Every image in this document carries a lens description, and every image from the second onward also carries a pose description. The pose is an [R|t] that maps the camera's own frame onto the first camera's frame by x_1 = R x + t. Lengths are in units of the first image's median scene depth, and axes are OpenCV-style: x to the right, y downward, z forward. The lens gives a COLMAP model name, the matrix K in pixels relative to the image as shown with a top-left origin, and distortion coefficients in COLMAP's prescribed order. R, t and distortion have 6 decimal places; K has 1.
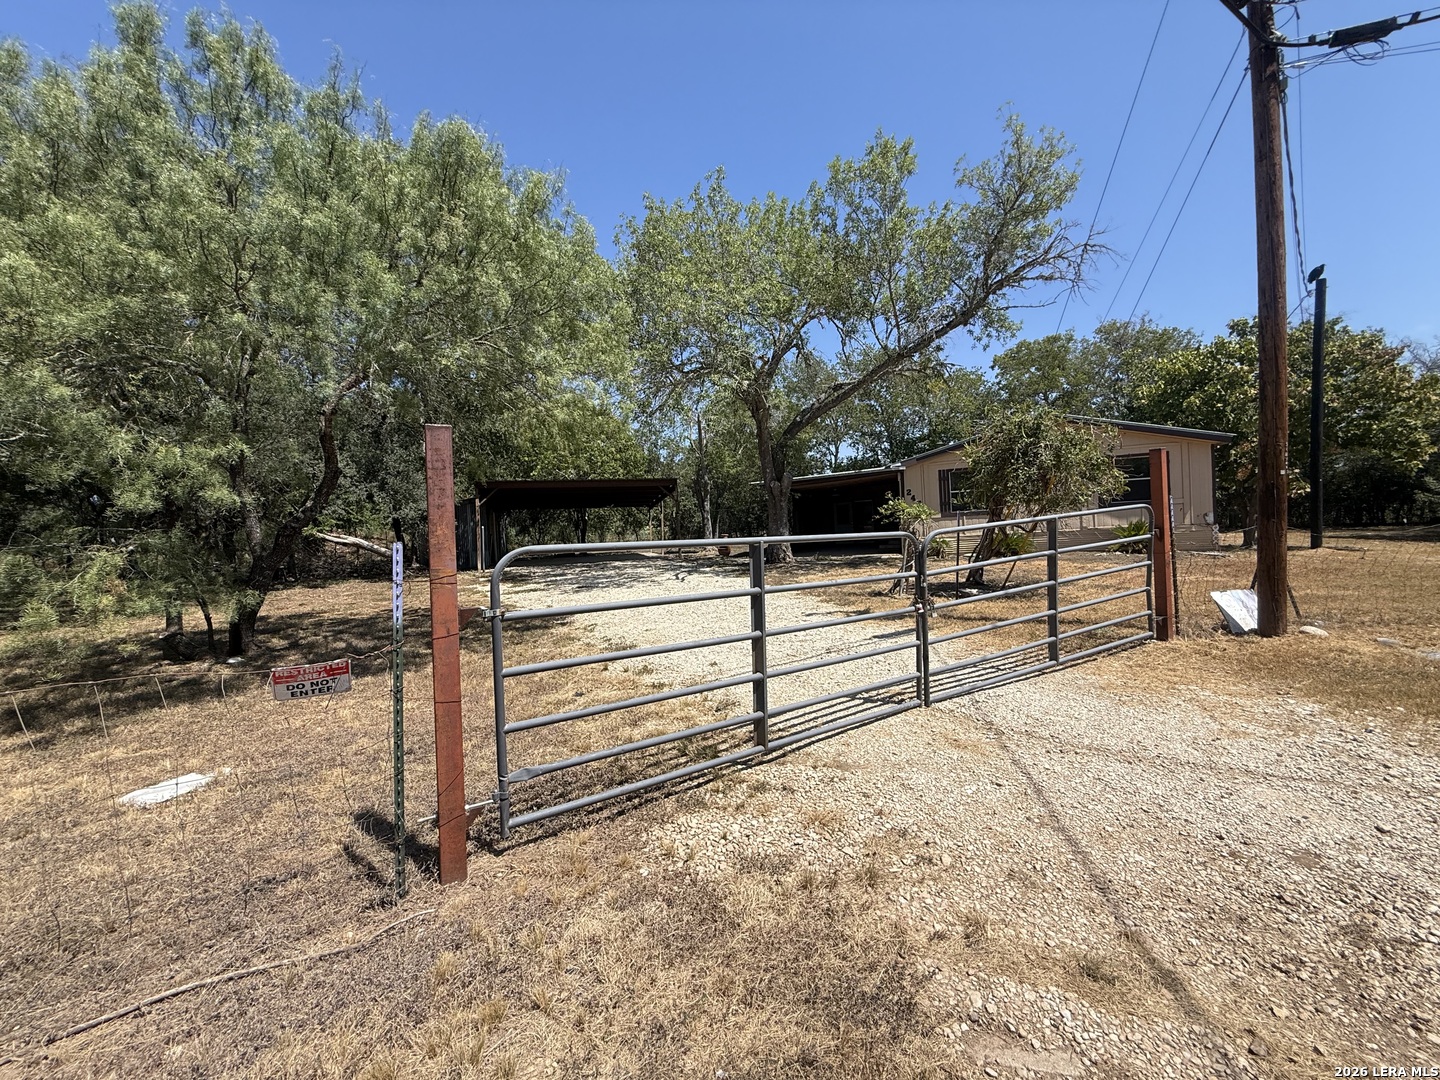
lens RADIAL K [[573.2, 0, 715.2], [0, 573.2, 538.4], [0, 0, 1]] dist [-0.002058, 0.000445]
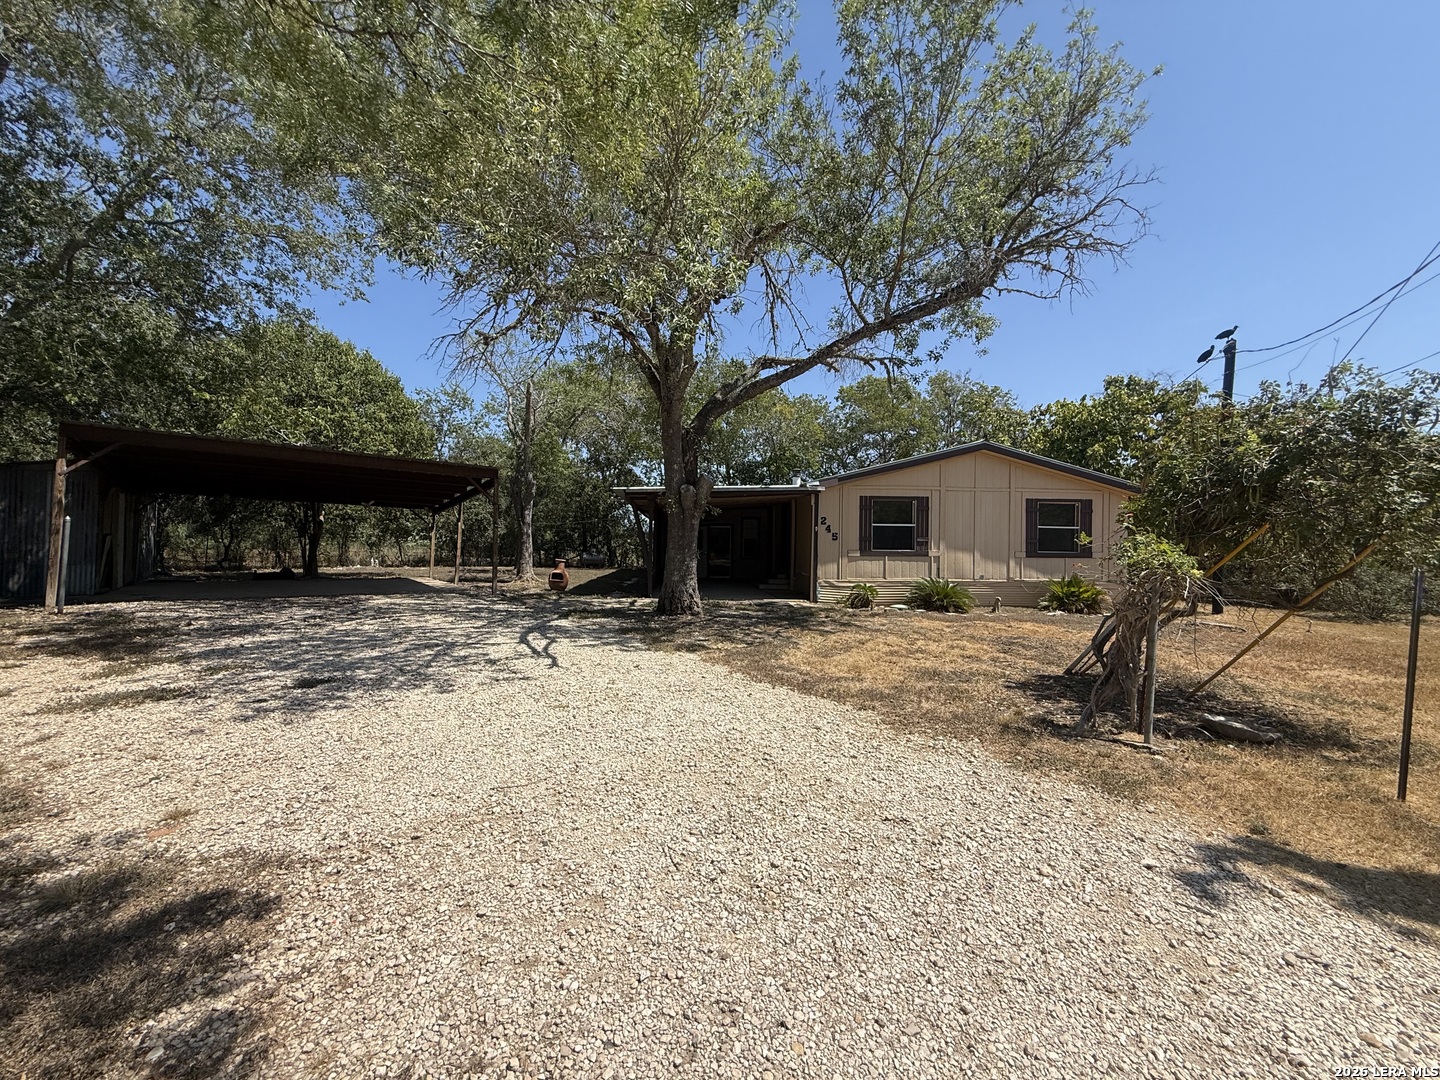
lens RADIAL K [[573.2, 0, 714.7], [0, 573.2, 536.2], [0, 0, 1]] dist [-0.002058, 0.000445]
pose [[0.922242, 0.074236, 0.379419, -0.091183], [-0.058048, 0.996855, -0.053946, -0.010723], [-0.382231, 0.027727, 0.923651, 0.360873]]
